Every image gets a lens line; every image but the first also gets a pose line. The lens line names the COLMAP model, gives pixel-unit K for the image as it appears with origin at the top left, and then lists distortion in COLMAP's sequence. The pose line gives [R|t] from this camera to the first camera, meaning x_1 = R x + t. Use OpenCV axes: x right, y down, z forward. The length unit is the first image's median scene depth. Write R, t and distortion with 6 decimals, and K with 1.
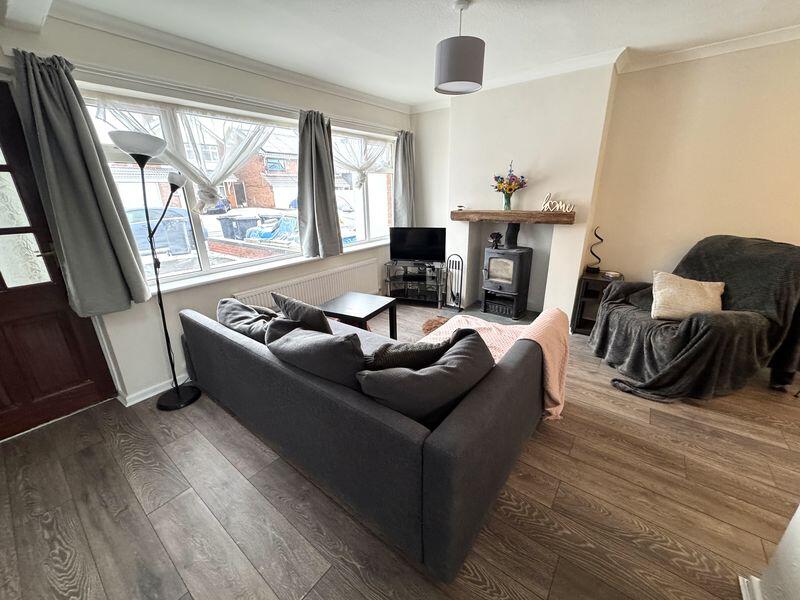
lens RADIAL K [[319.4, 0, 399.0], [0, 319.4, 298.7], [0, 0, 1]] dist [-0.002027, 0.000045]
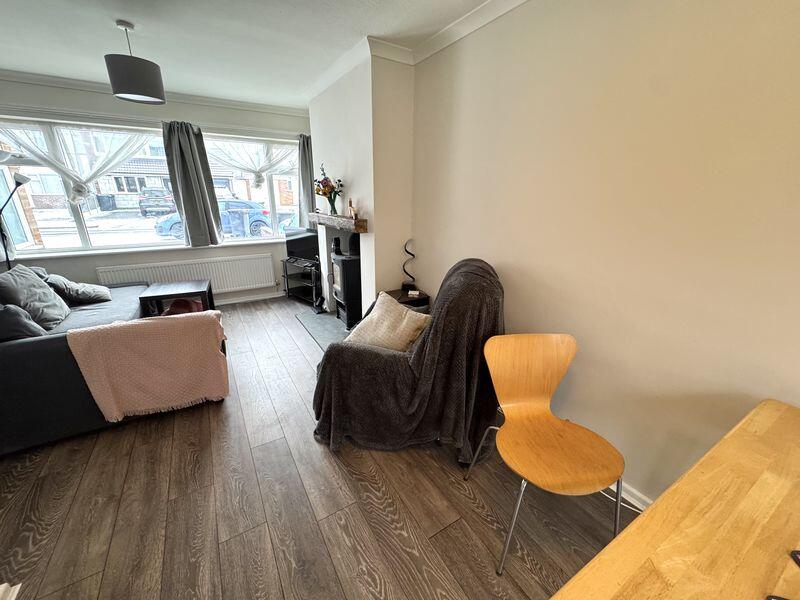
lens RADIAL K [[319.4, 0, 401.3], [0, 319.4, 300.5], [0, 0, 1]] dist [-0.002027, 0.000045]
pose [[0.936676, 0.138826, -0.321507, 0.994956], [-0.138678, 0.990059, 0.023482, -0.080402], [0.321570, 0.022590, 0.946616, 0.176763]]
